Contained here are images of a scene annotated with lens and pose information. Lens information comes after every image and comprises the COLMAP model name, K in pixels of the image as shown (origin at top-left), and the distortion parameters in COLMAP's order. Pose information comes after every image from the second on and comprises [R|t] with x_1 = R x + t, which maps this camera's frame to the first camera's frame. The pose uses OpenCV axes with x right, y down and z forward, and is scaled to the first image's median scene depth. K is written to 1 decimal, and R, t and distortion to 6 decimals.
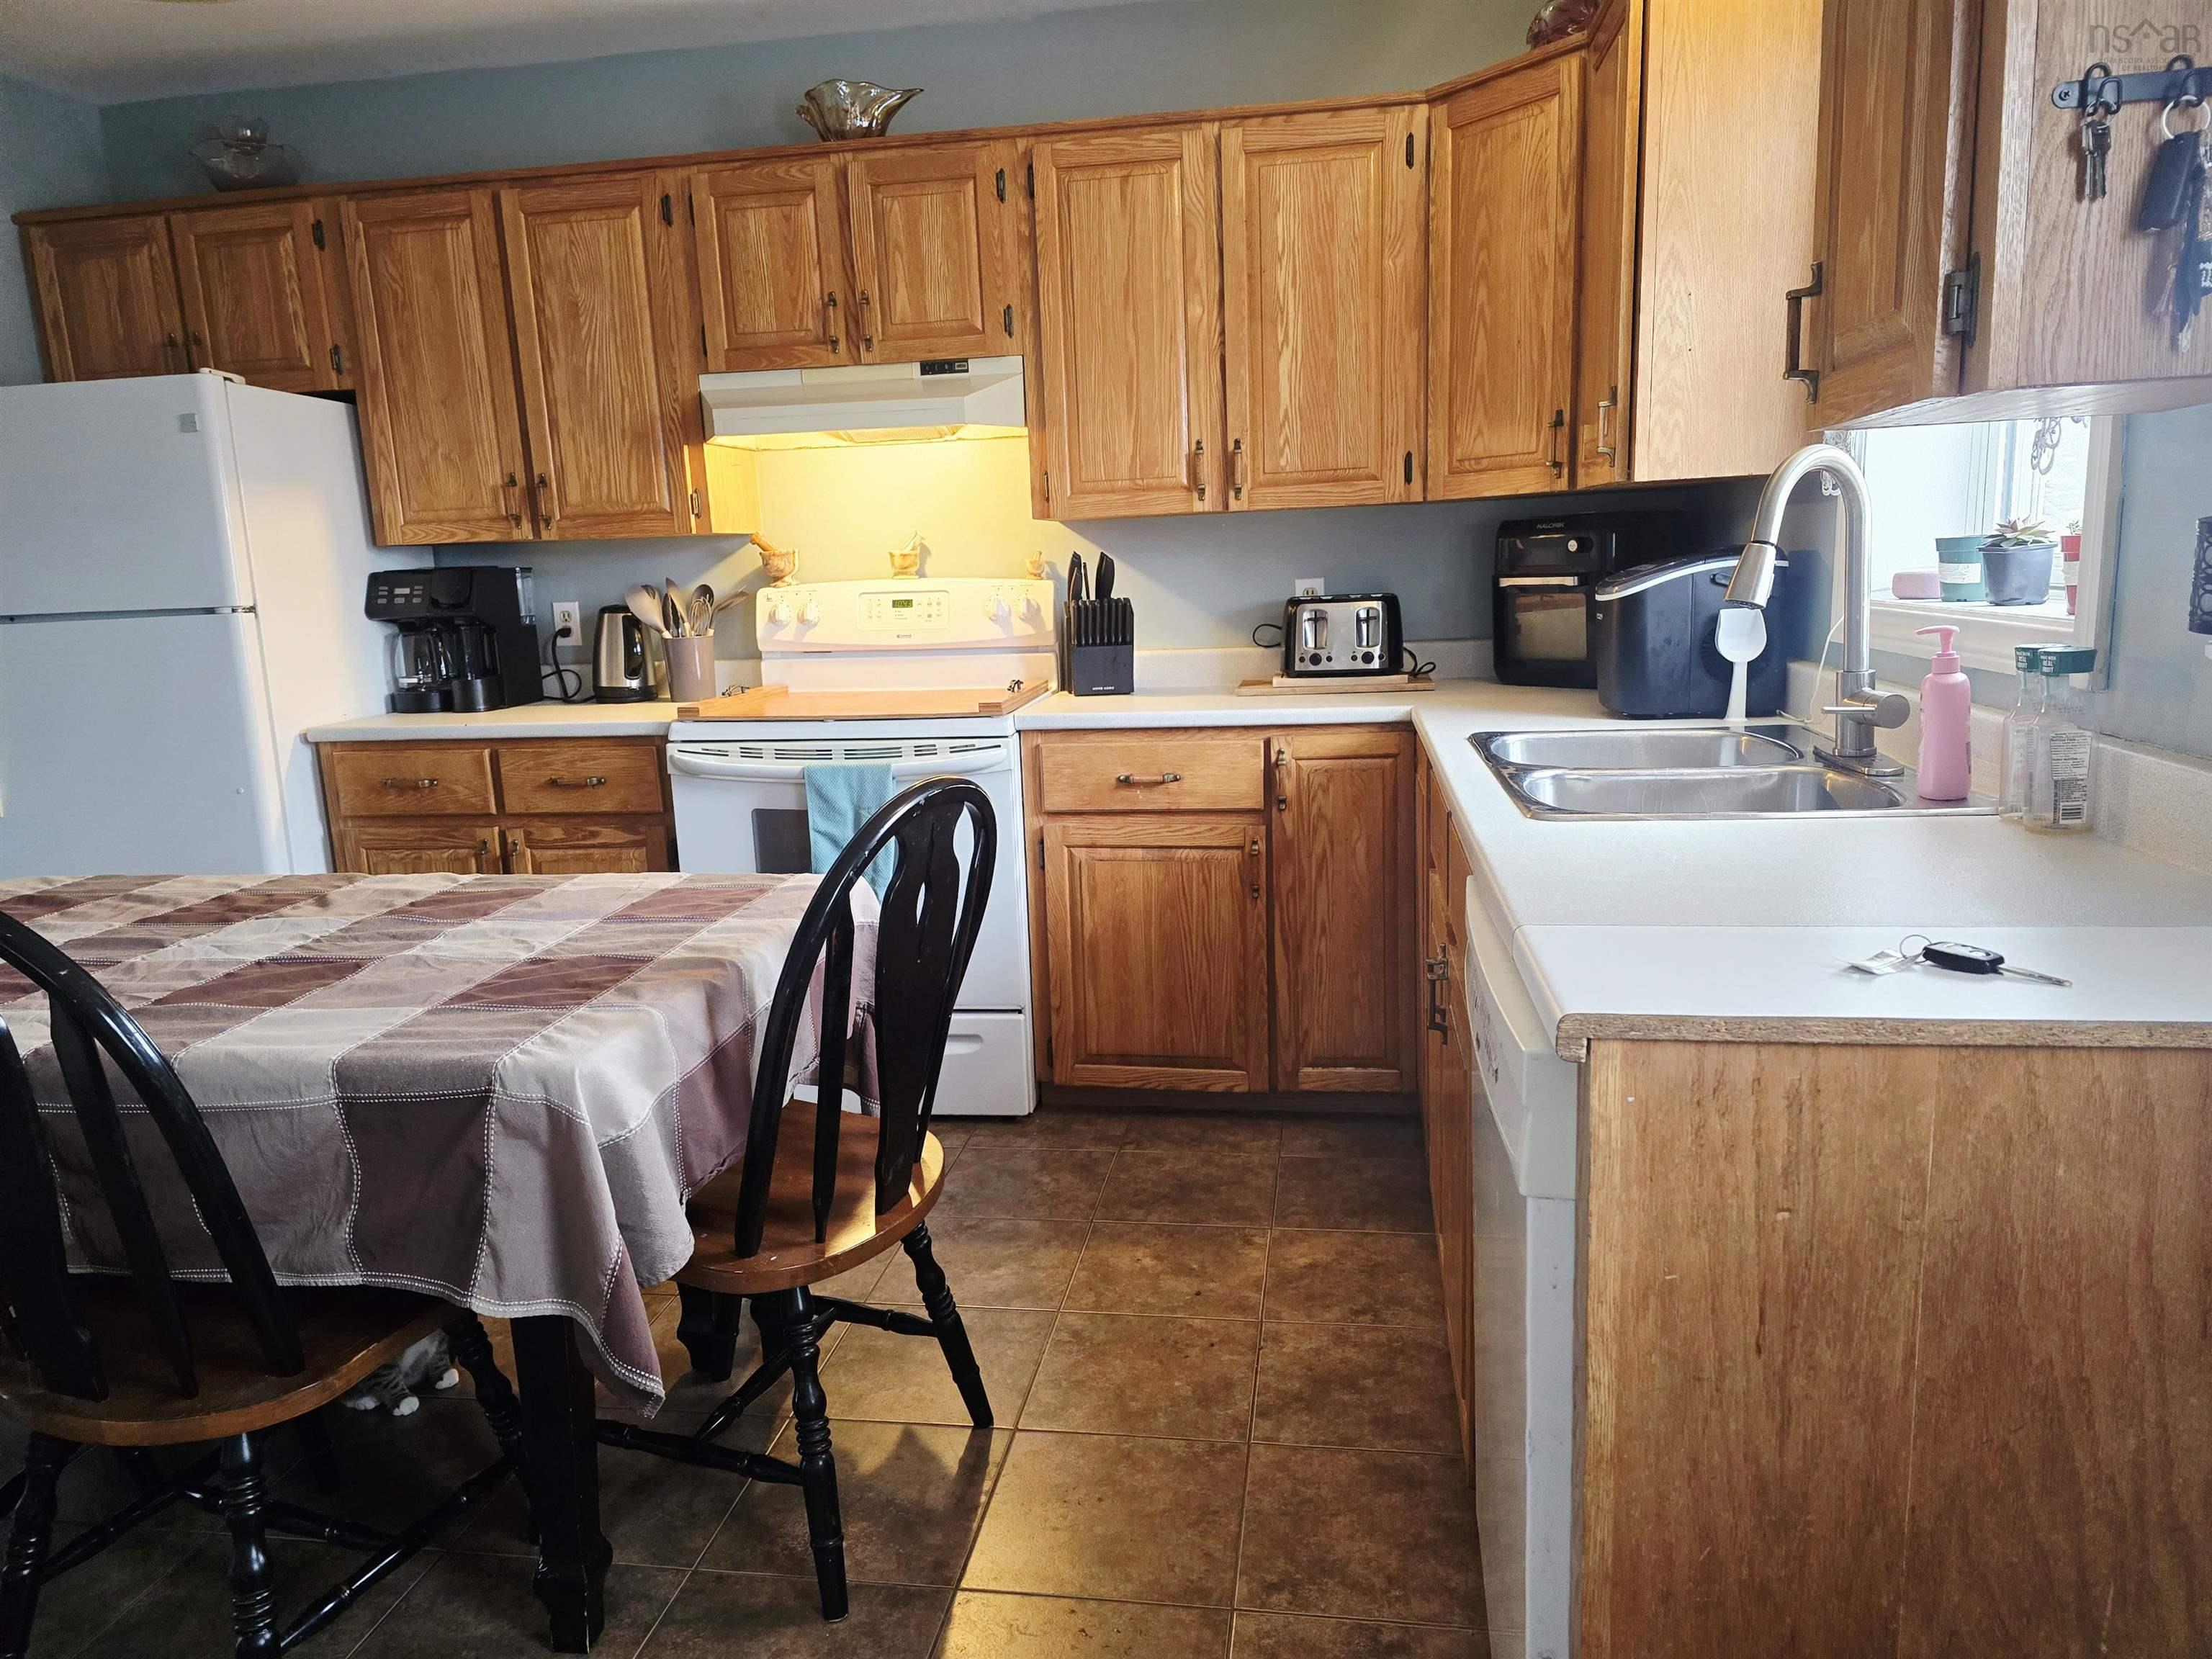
lens RADIAL K [[1477.7, 0, 1106.7], [0, 1477.7, 828.8], [0, 0, 1]] dist [0.065588, -0.059879]
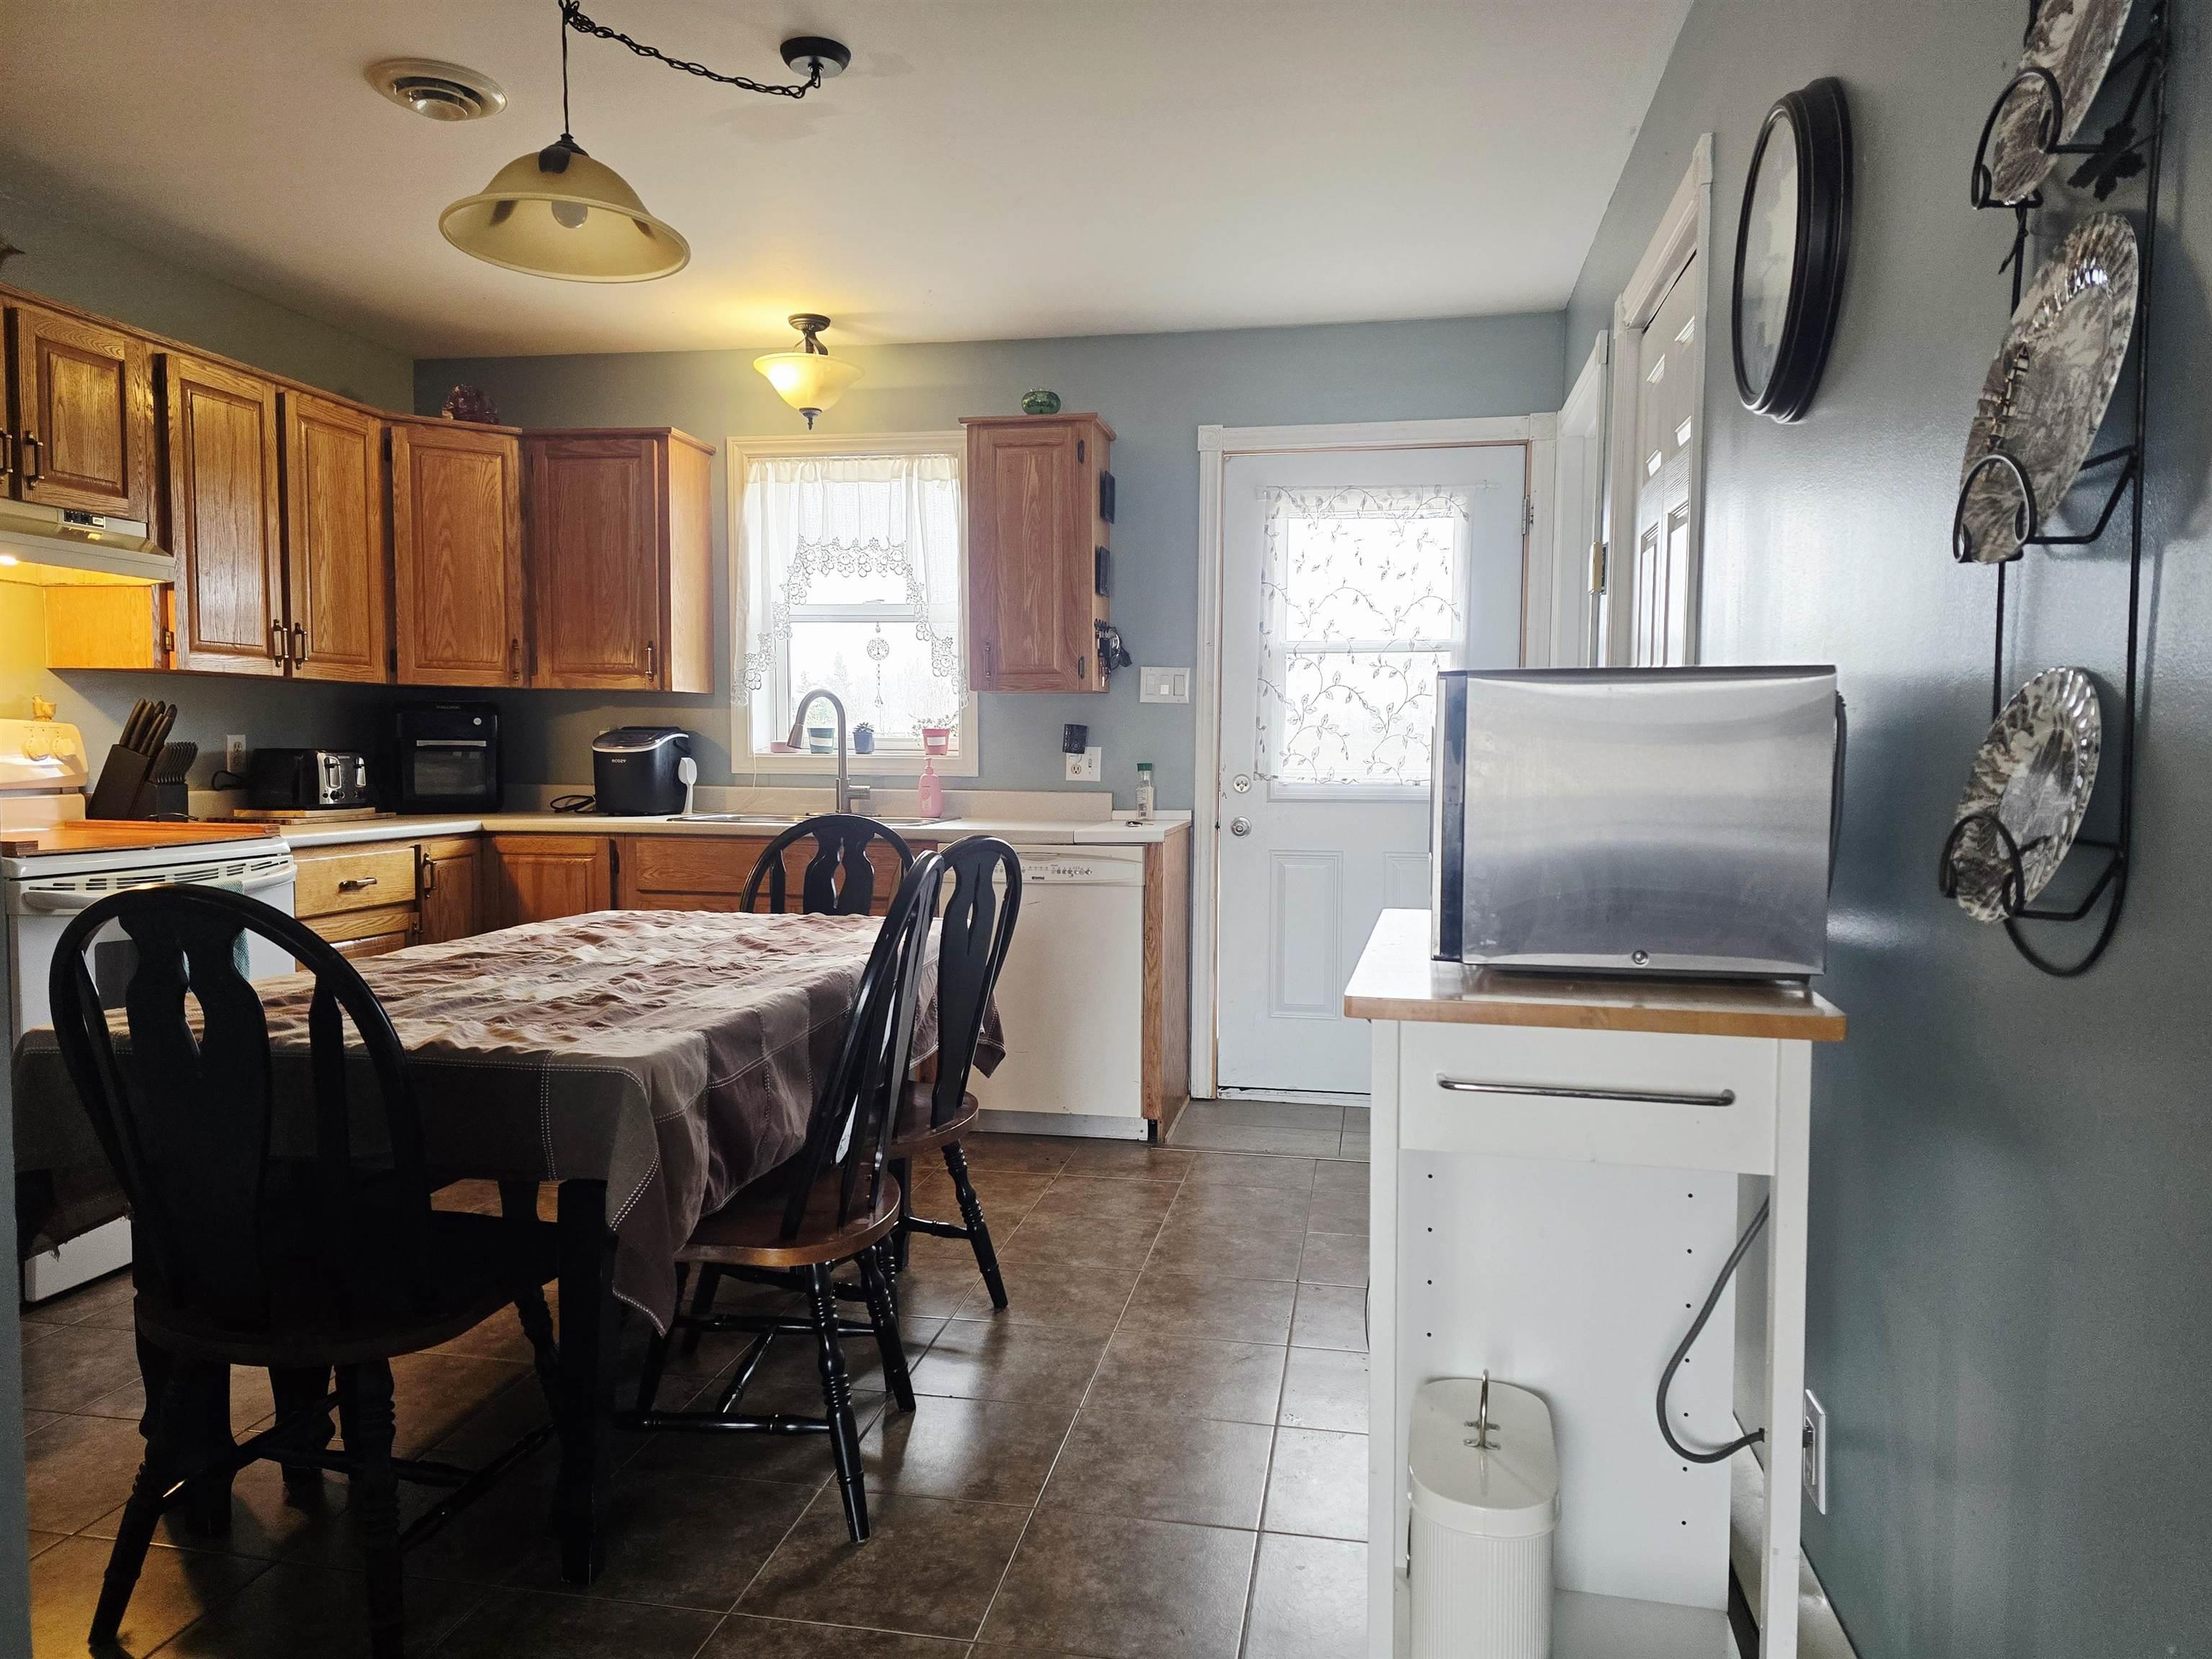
lens RADIAL K [[1477.7, 0, 1109.8], [0, 1477.7, 825.2], [0, 0, 1]] dist [0.065588, -0.059879]
pose [[0.038680, -0.019238, 0.999066, -1.252741], [0.158442, 0.987284, 0.012877, 0.004147], [-0.986610, 0.157796, 0.041236, 0.300266]]
